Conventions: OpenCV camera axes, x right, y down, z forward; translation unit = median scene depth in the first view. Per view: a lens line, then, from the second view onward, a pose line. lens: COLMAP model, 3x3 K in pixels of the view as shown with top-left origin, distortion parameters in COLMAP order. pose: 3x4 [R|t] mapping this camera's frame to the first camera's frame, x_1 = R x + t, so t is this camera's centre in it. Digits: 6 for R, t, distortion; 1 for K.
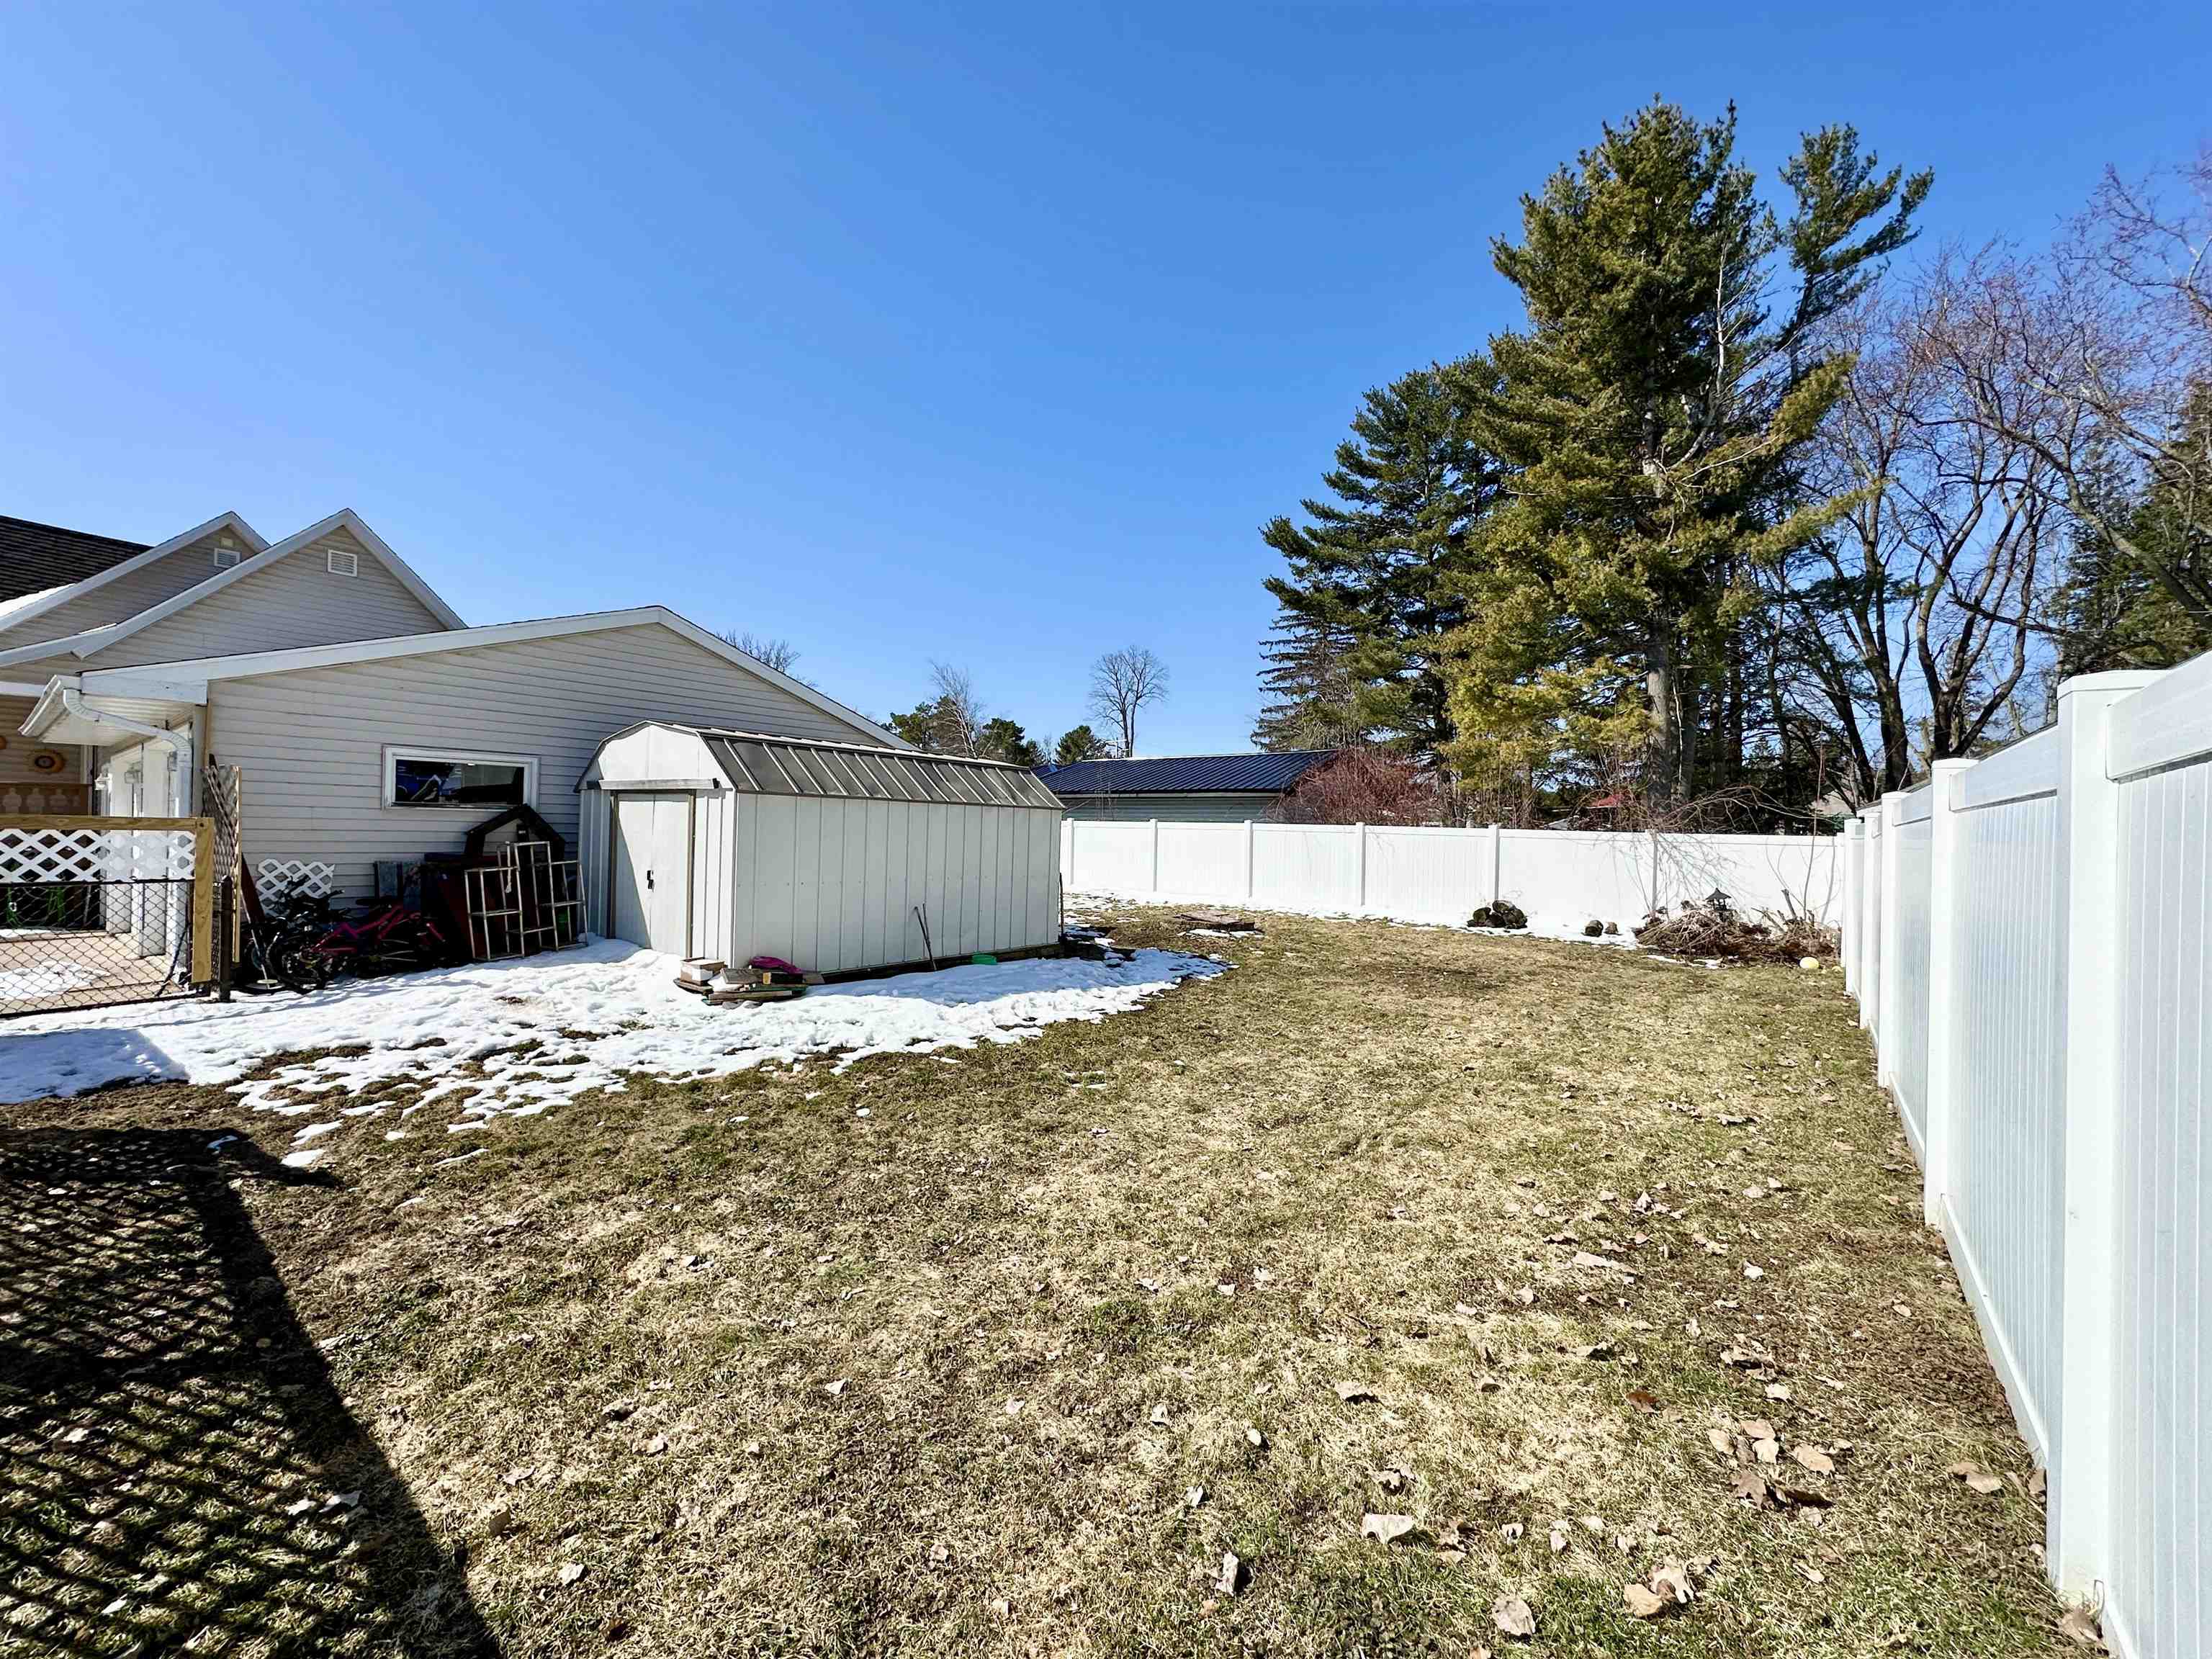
lens RADIAL K [[882.1, 0, 1095.4], [0, 882.1, 828.8], [0, 0, 1]] dist [-0.001019, -0.000032]
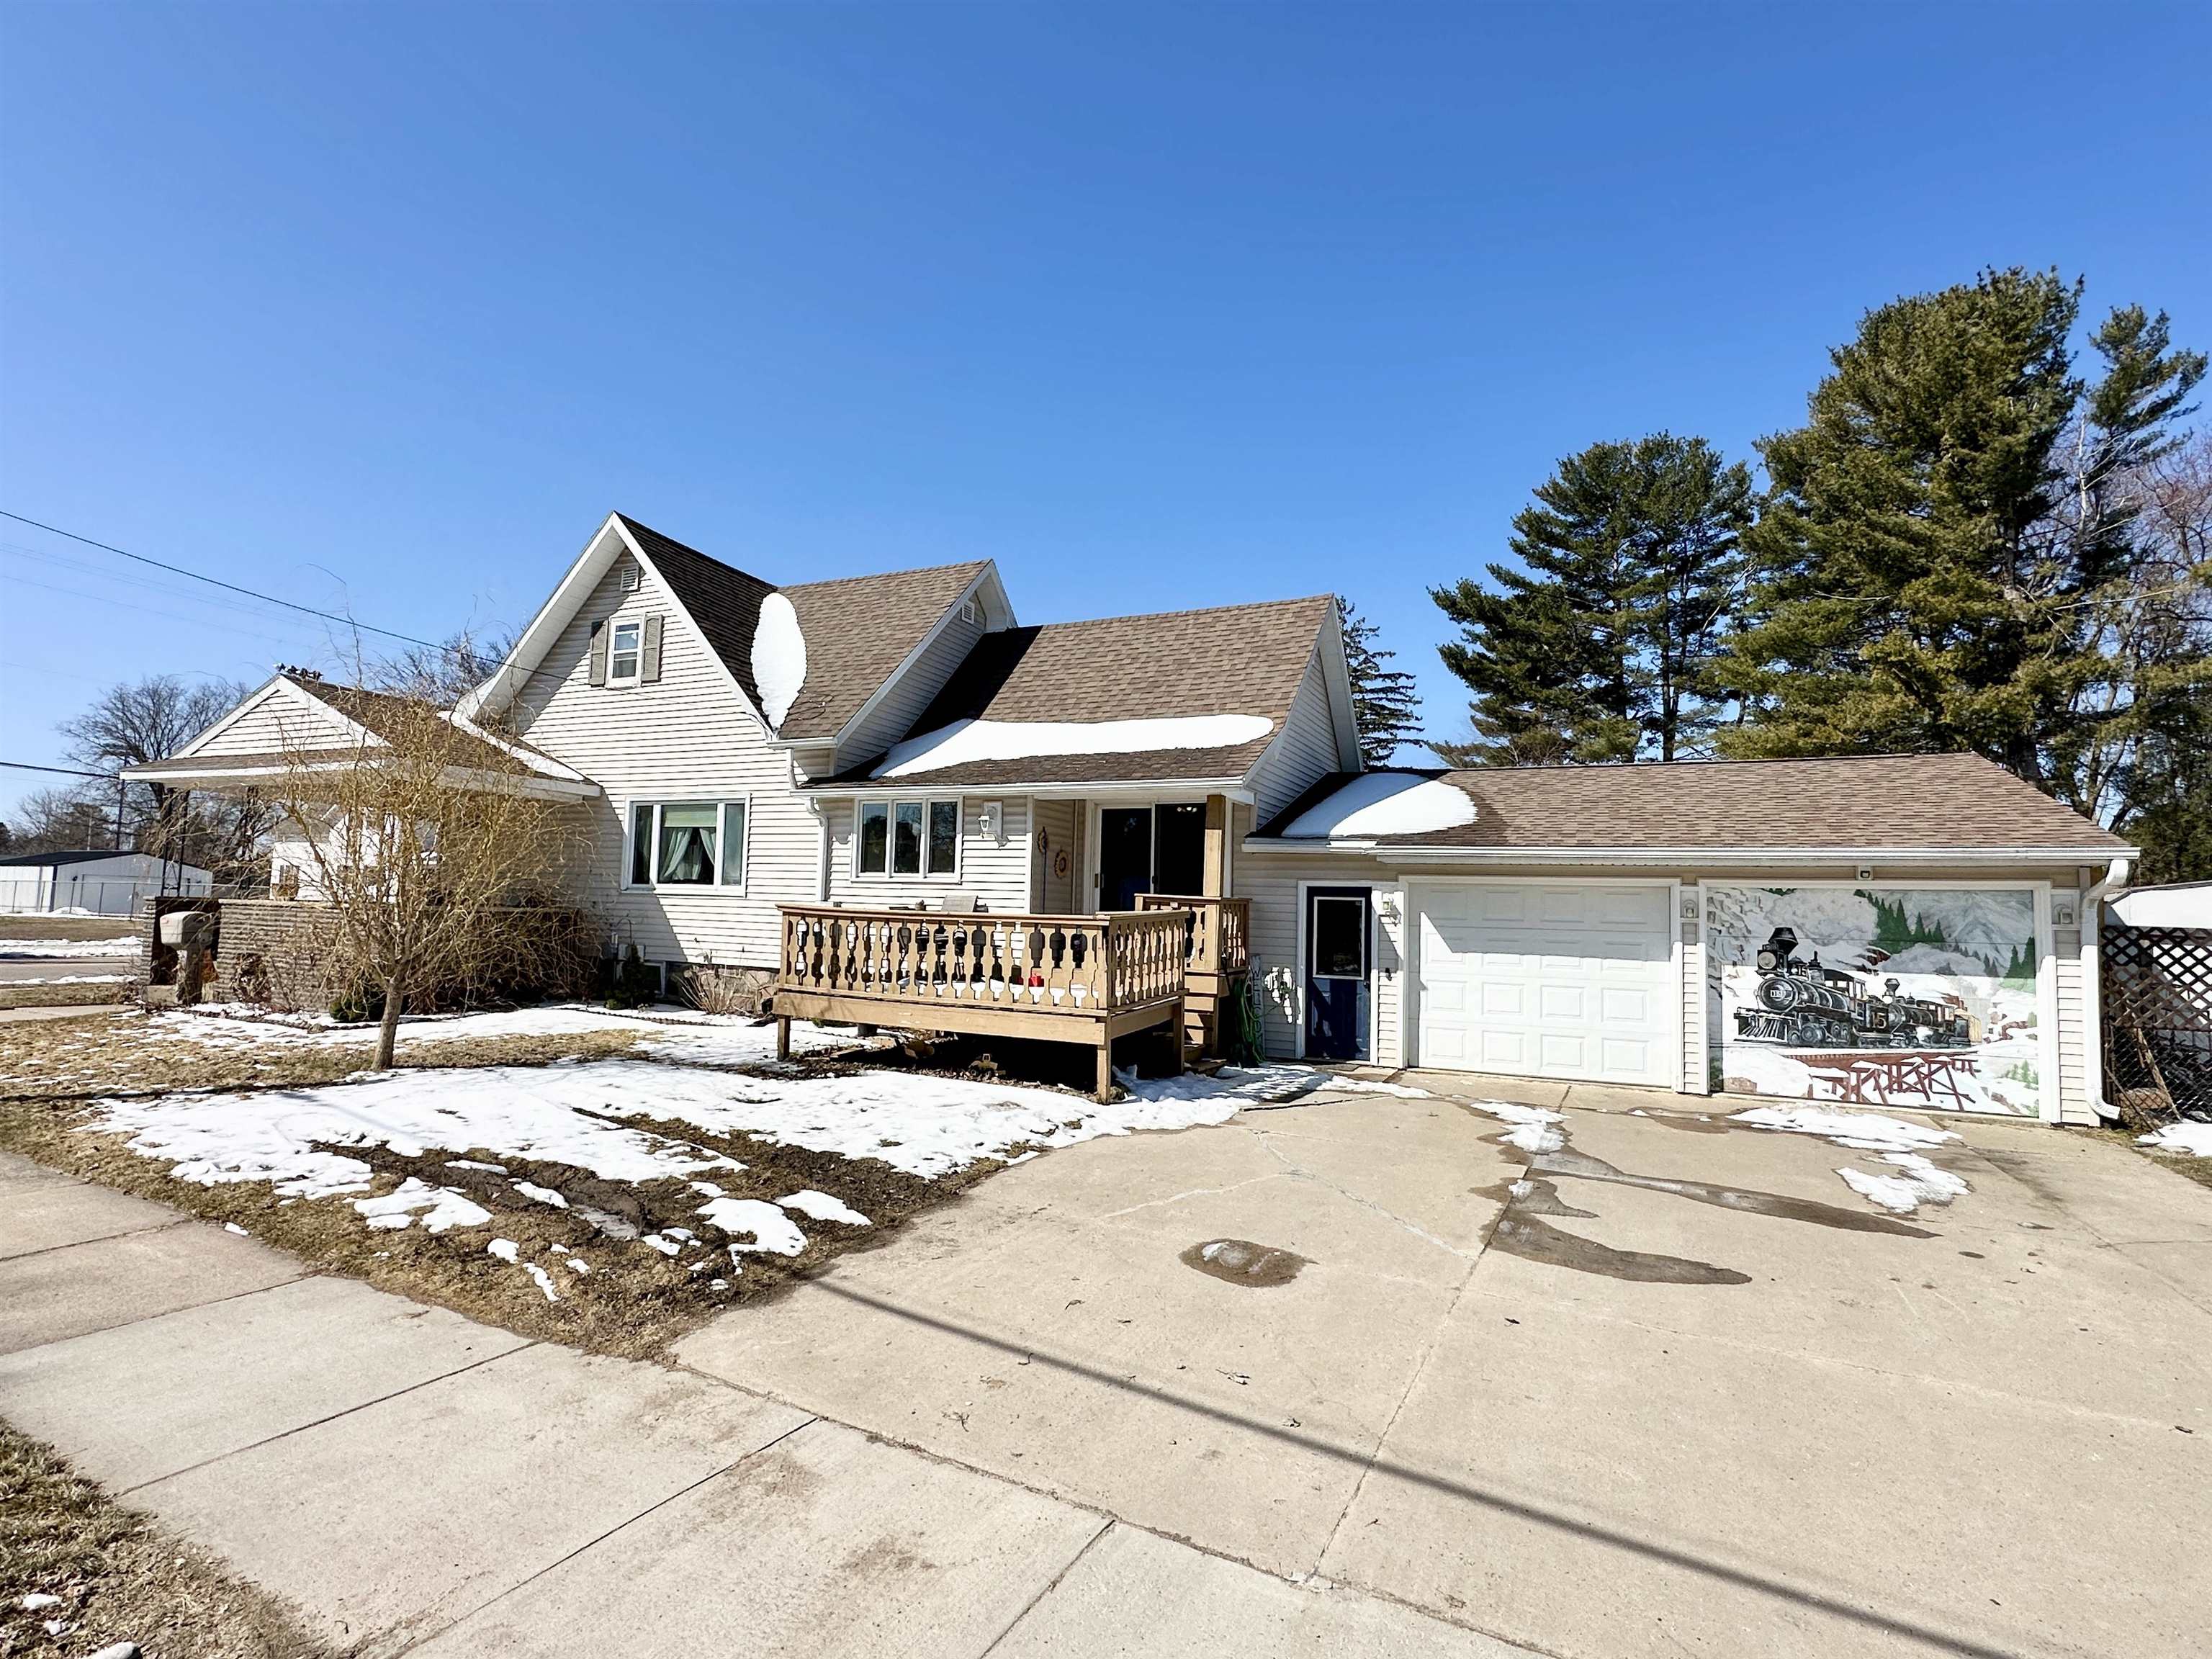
lens RADIAL K [[1091.0, 0, 1115.7], [0, 1091.0, 834.2], [0, 0, 1]] dist [-0.002609, -0.000969]
pose [[0.978181, 0.030781, 0.205460, -0.470167], [-0.018155, 0.997845, -0.063056, -0.013793], [-0.206958, 0.057950, 0.976632, -0.024643]]
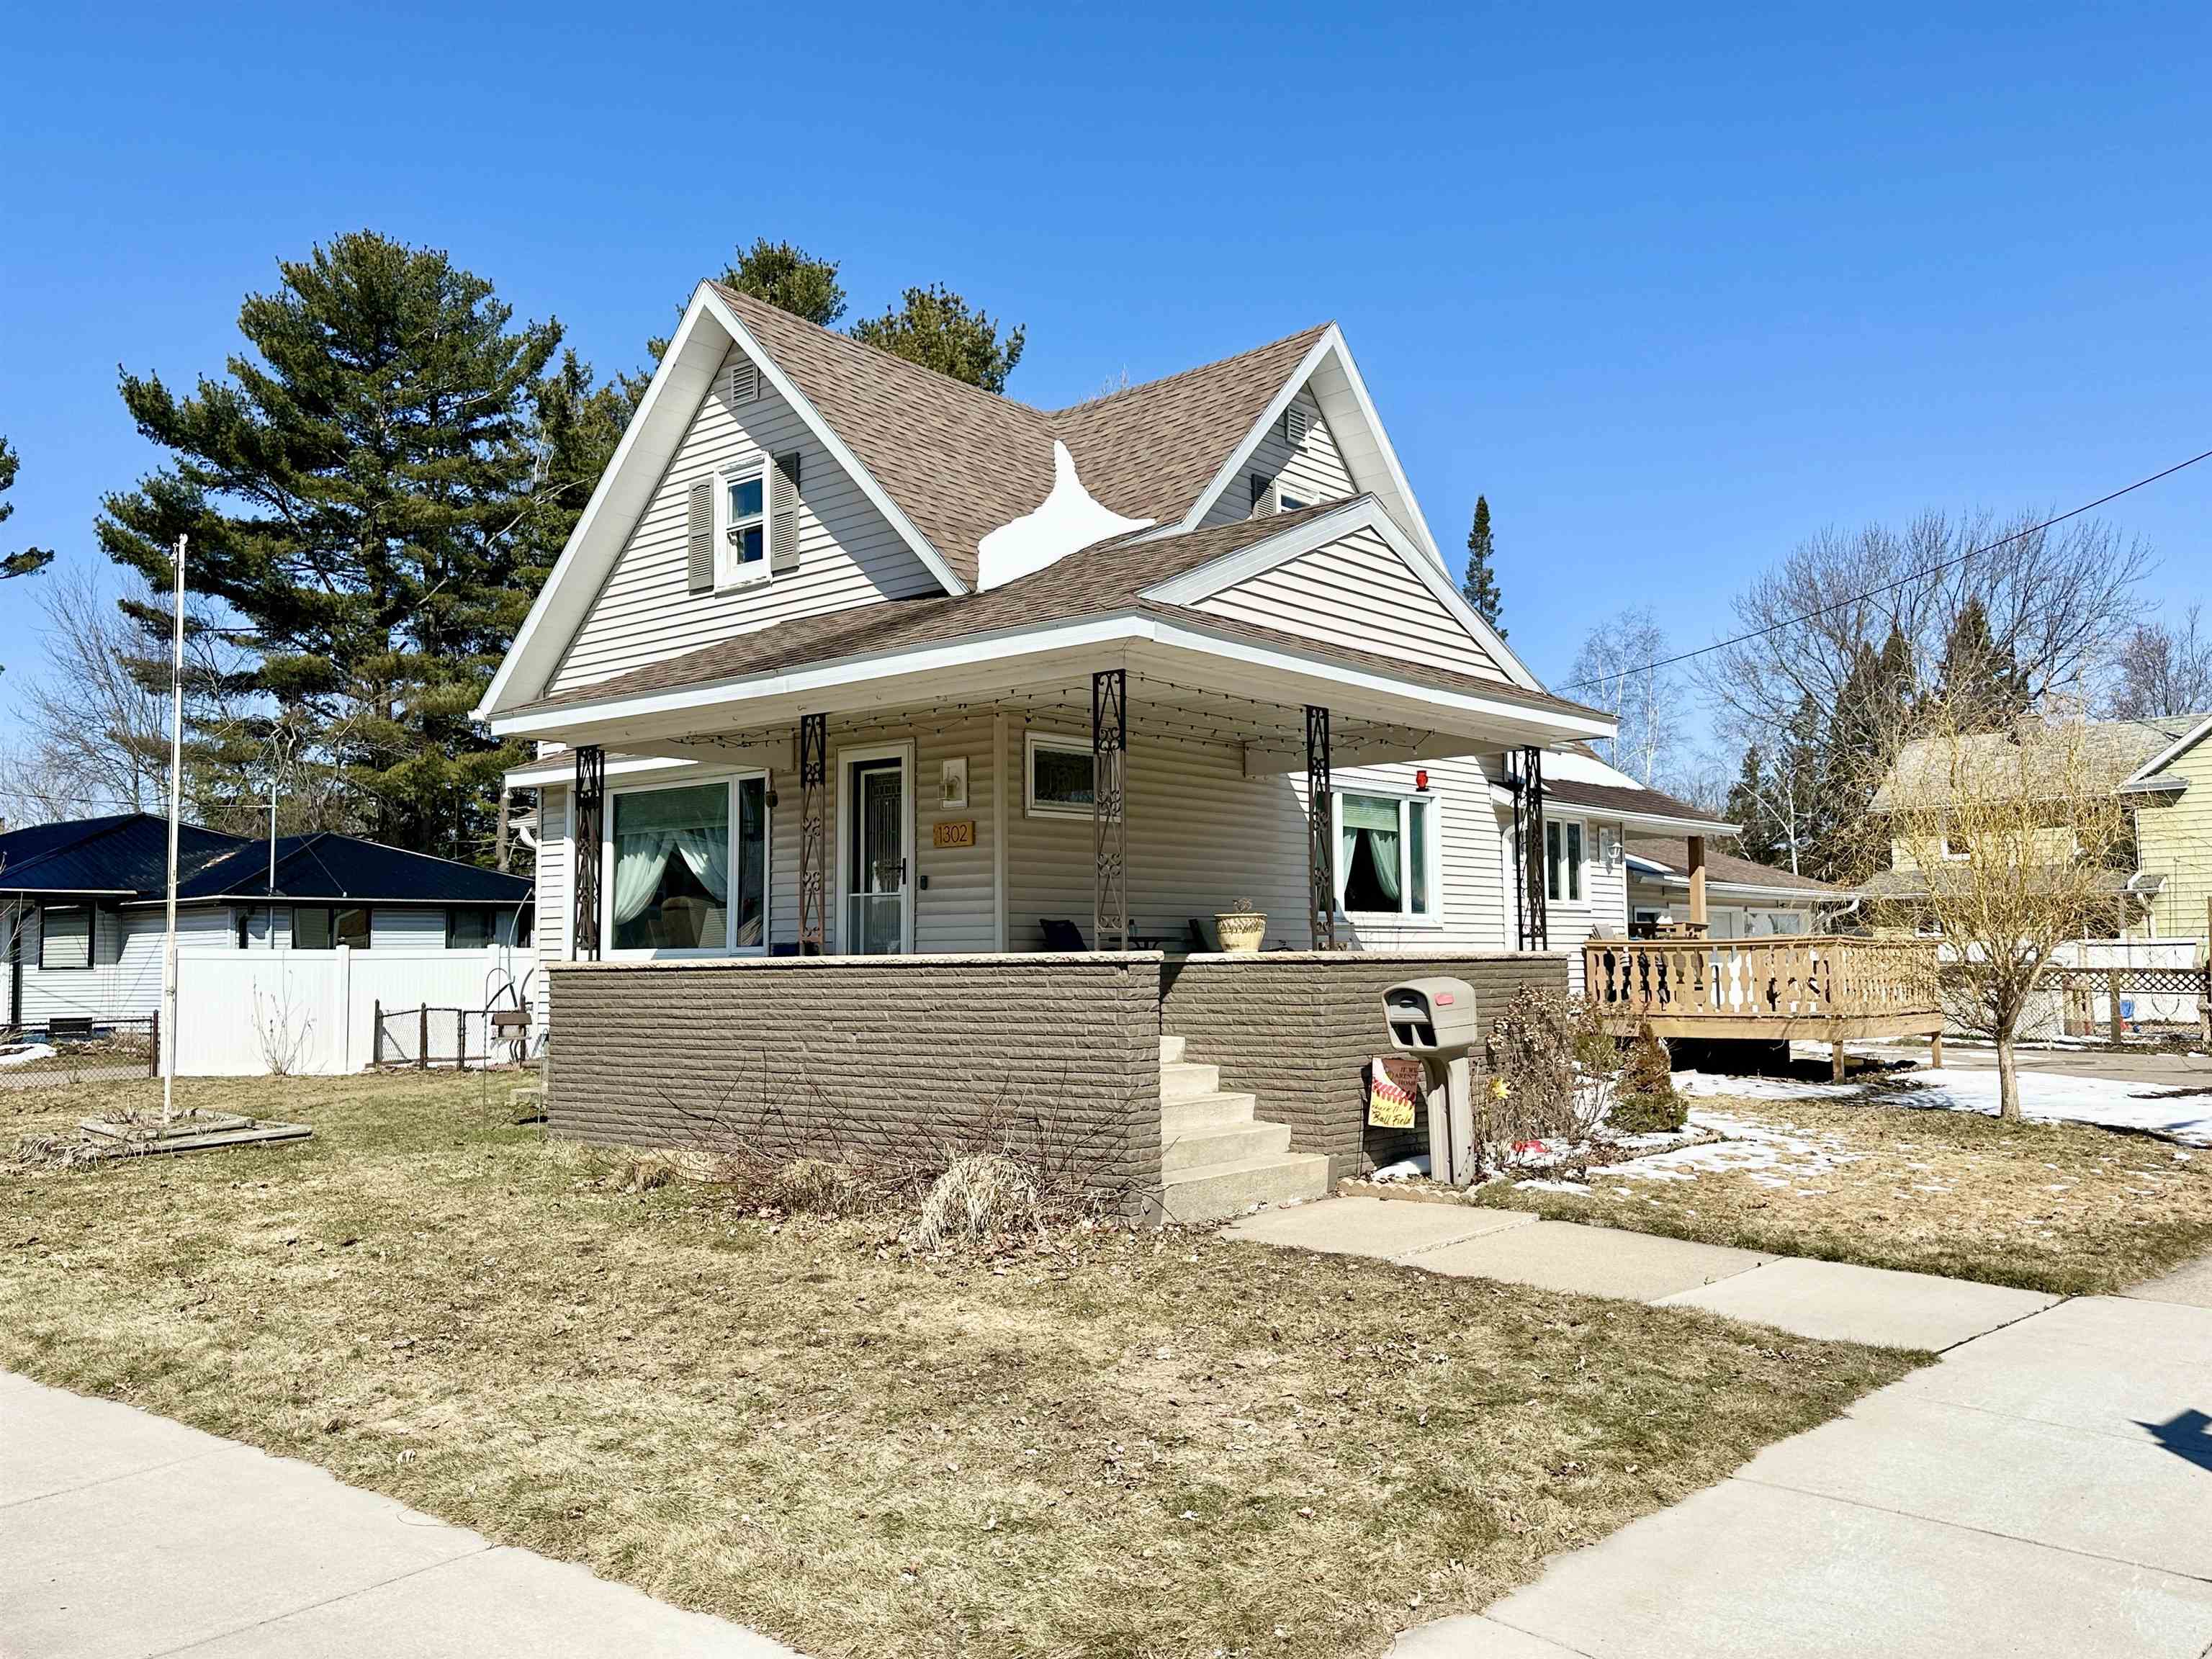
lens RADIAL K [[1755.1, 0, 1107.0], [0, 1755.1, 818.4], [0, 0, 1]] dist [0.019182, -0.008010]
pose [[0.037163, 0.066975, 0.997062, -1.001893], [0.003542, 0.997736, -0.067152, -0.011860], [-0.999303, 0.006027, 0.036842, 0.459012]]
